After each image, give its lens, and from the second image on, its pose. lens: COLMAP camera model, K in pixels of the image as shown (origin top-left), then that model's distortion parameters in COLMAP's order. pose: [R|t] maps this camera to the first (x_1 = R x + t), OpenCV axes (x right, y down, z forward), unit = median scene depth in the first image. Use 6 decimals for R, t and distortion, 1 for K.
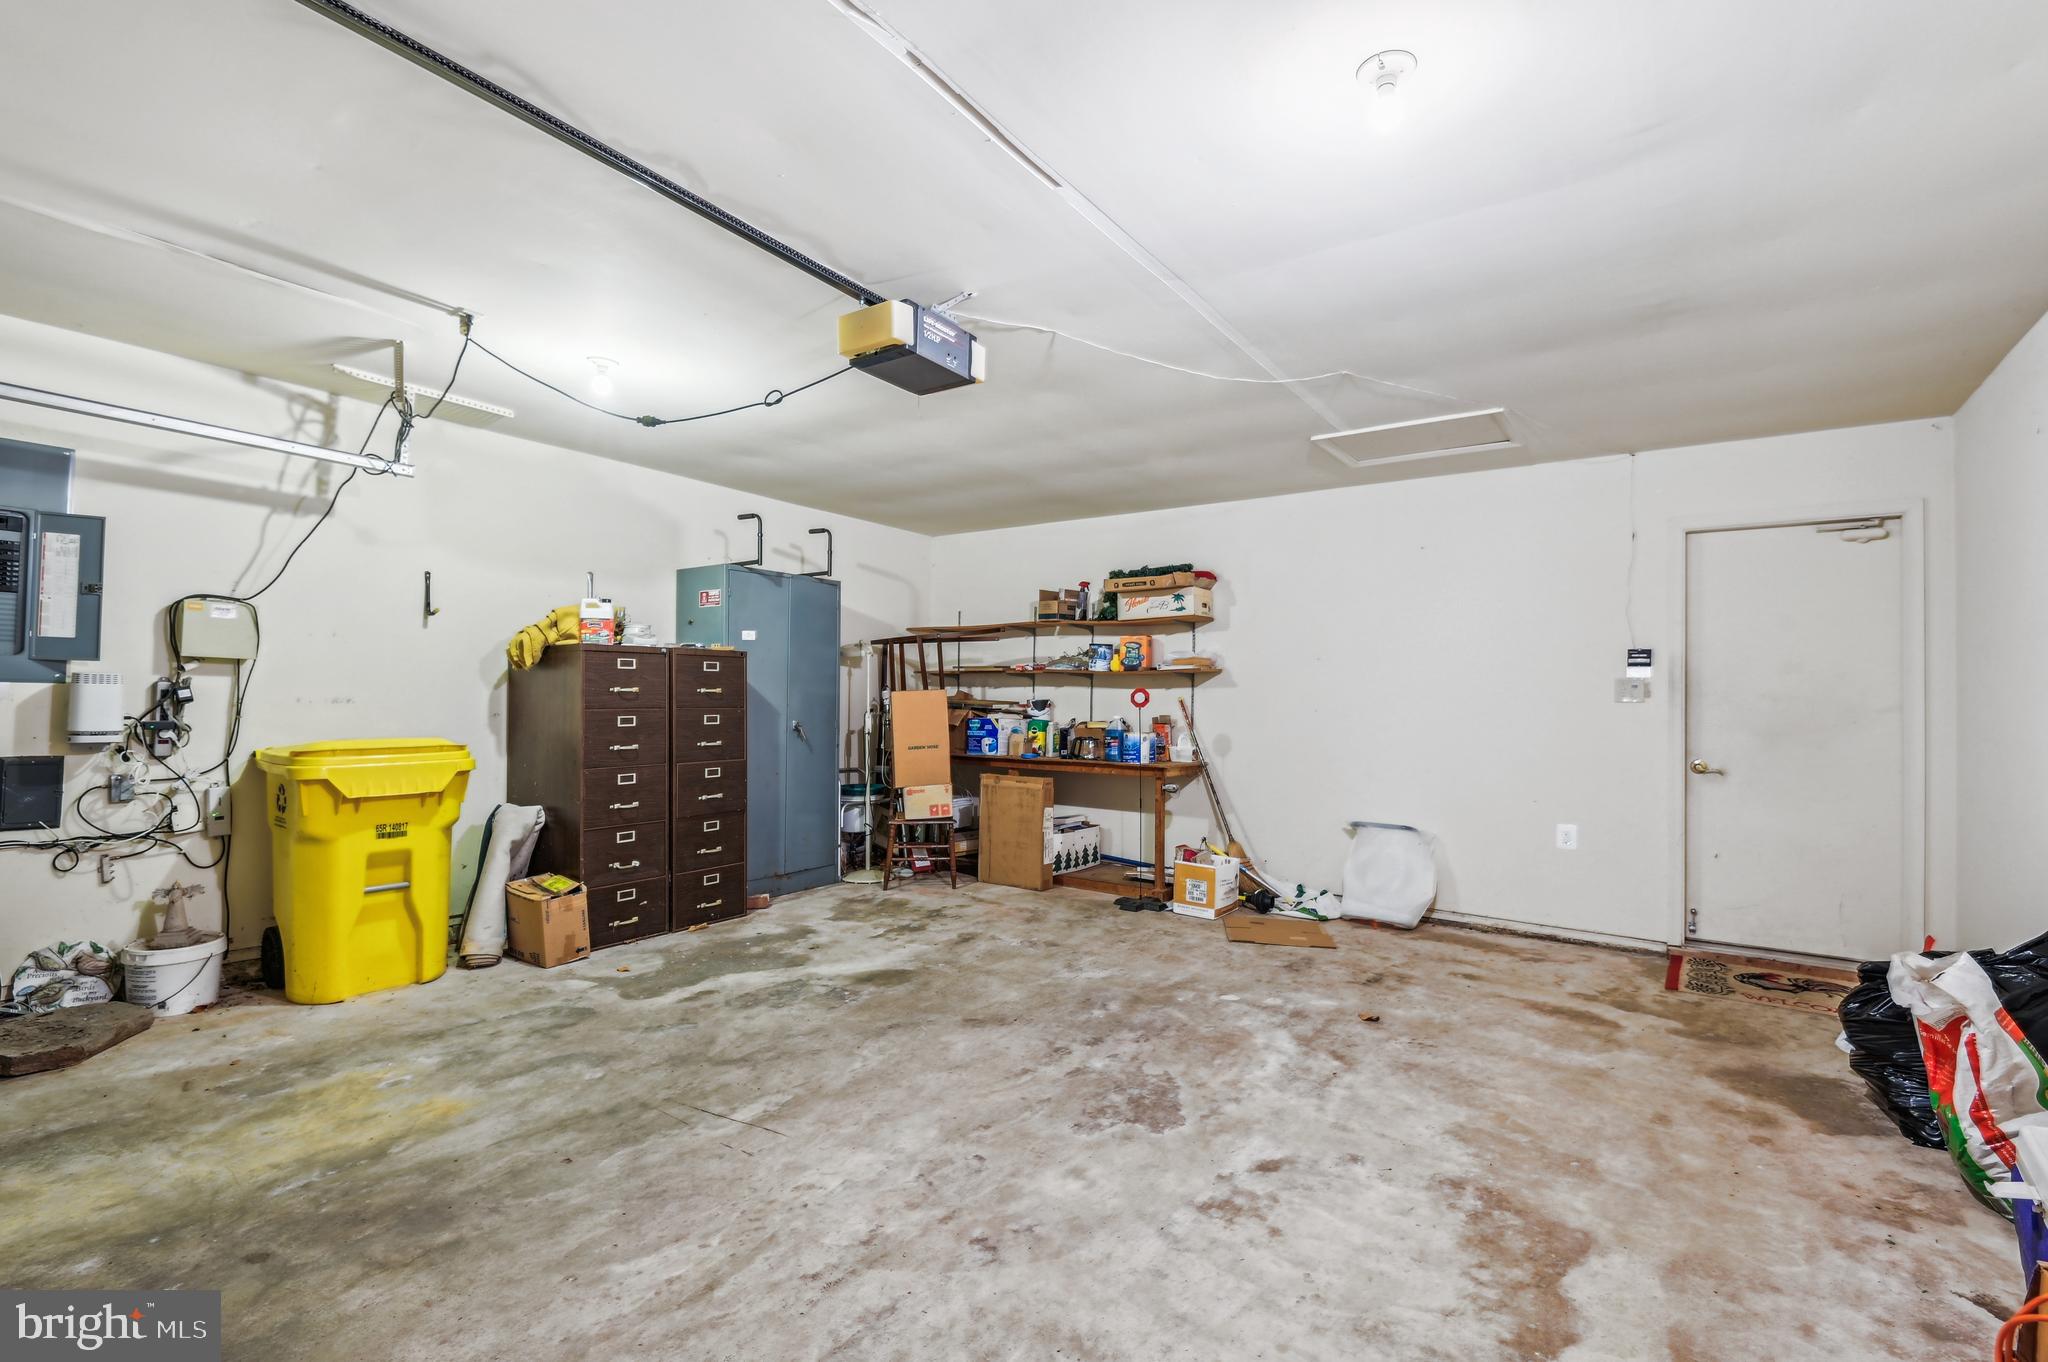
lens RADIAL K [[920.2, 0, 1008.2], [0, 920.2, 679.8], [0, 0, 1]] dist [0.011299, -0.008921]
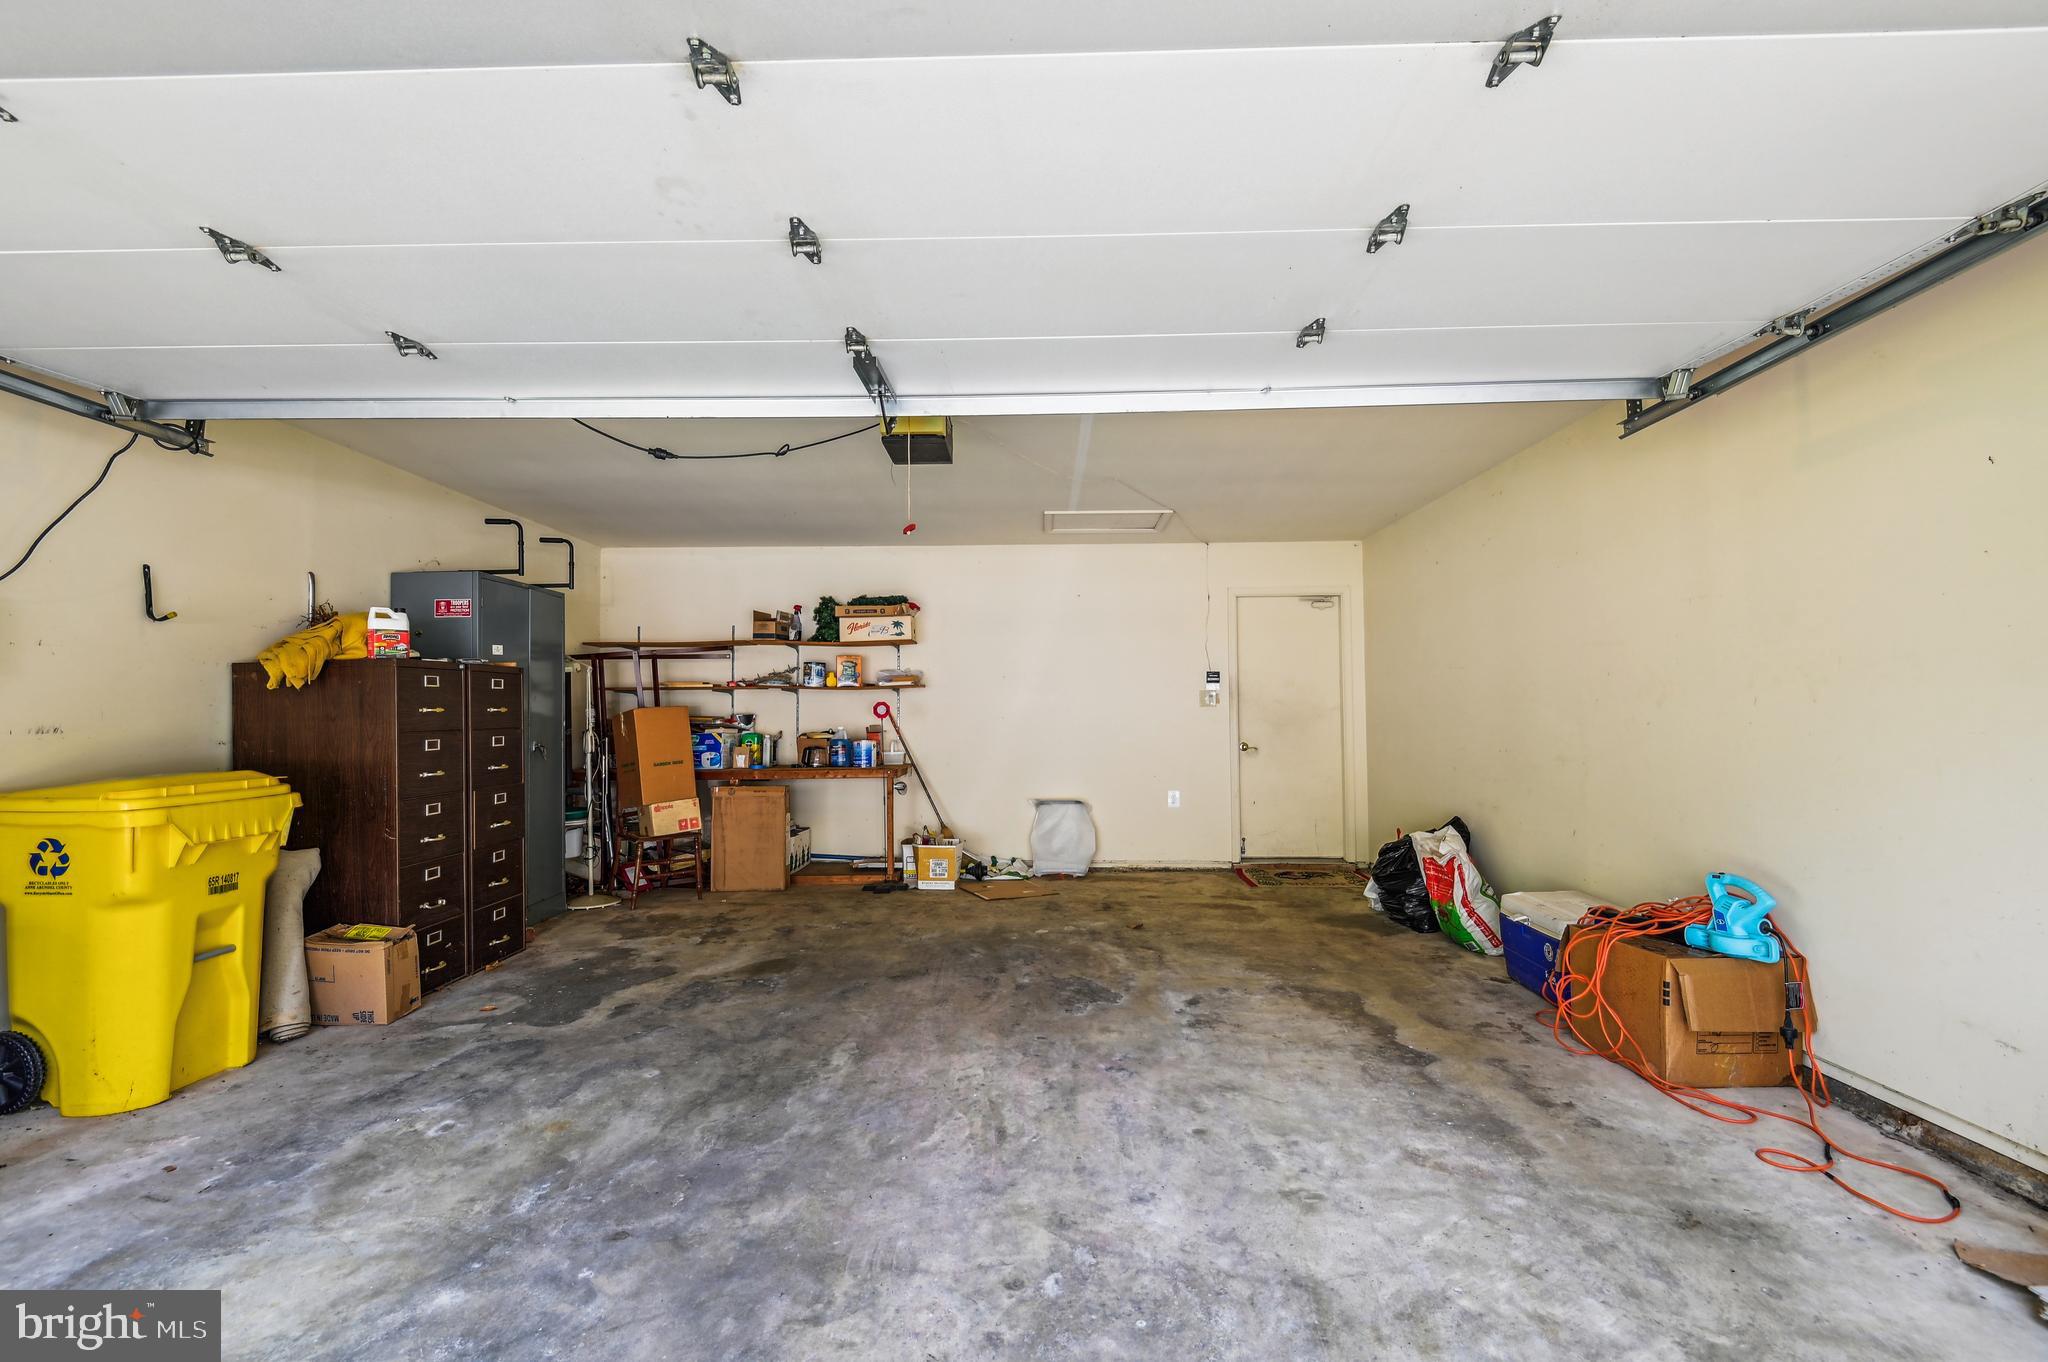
lens RADIAL K [[920.2, 0, 1020.4], [0, 920.2, 683.5], [0, 0, 1]] dist [0.011299, -0.008921]
pose [[0.825625, -0.001818, 0.564217, -0.529851], [0.008484, 0.999922, -0.009193, -0.002291], [-0.564156, 0.012377, 0.825576, -0.085213]]
